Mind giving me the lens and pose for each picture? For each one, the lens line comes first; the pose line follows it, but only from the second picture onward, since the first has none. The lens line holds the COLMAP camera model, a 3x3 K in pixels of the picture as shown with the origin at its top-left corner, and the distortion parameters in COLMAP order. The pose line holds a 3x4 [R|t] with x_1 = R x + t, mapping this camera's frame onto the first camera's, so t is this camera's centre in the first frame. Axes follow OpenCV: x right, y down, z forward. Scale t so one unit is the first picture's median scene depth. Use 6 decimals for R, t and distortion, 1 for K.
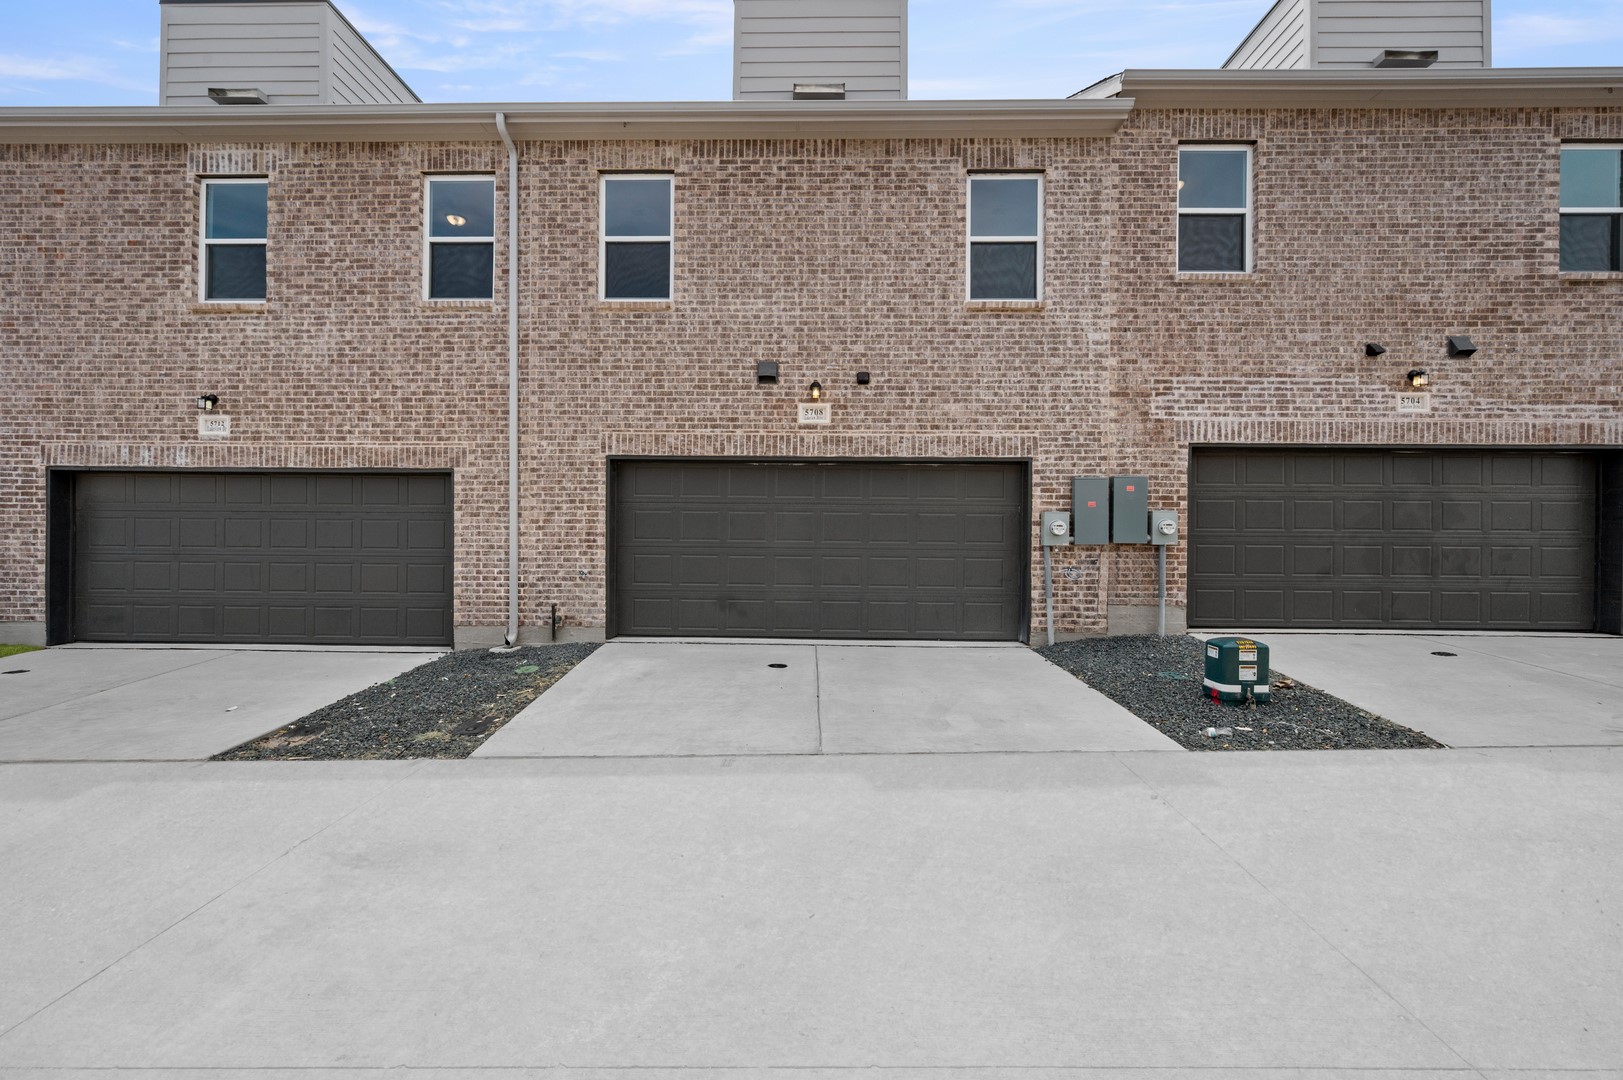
lens RADIAL K [[638.8, 0, 812.2], [0, 638.8, 540.1], [0, 0, 1]] dist [-0.001221, 0.000058]
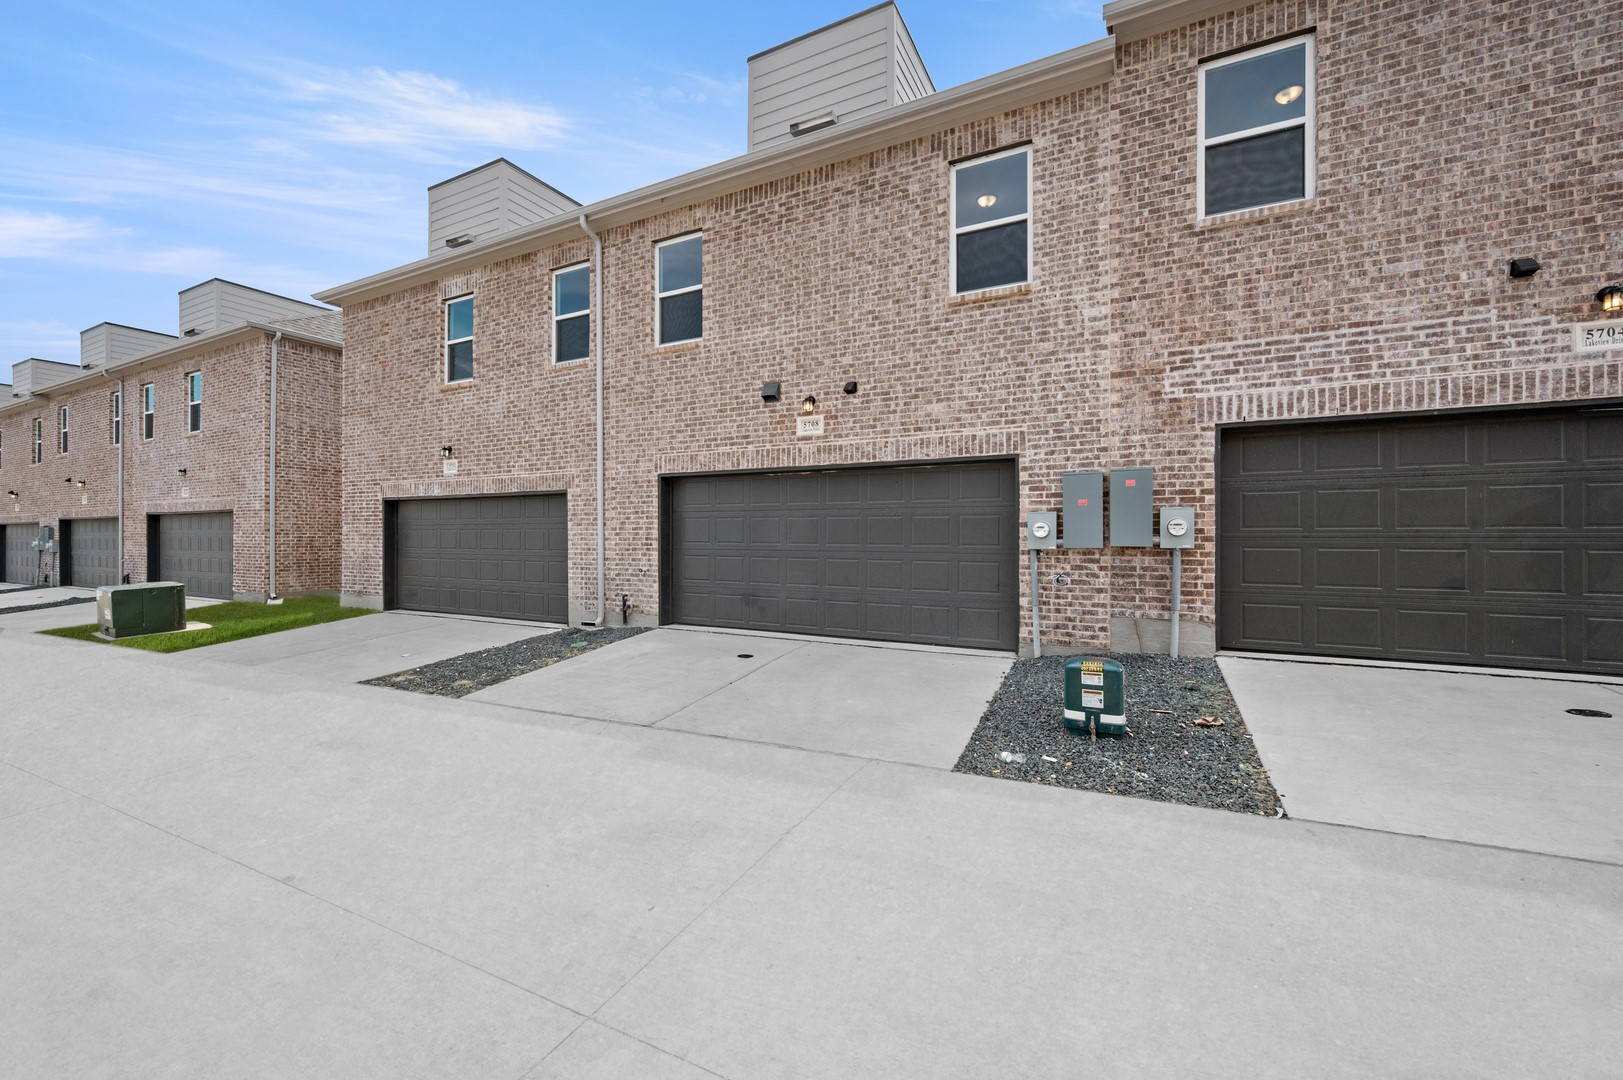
lens RADIAL K [[638.8, 0, 814.5], [0, 638.8, 537.8], [0, 0, 1]] dist [-0.001221, 0.000058]
pose [[0.899074, -0.005933, -0.437757, 0.480650], [0.005321, 0.999982, -0.002623, -0.006602], [0.437765, 0.000029, 0.899090, 0.037762]]
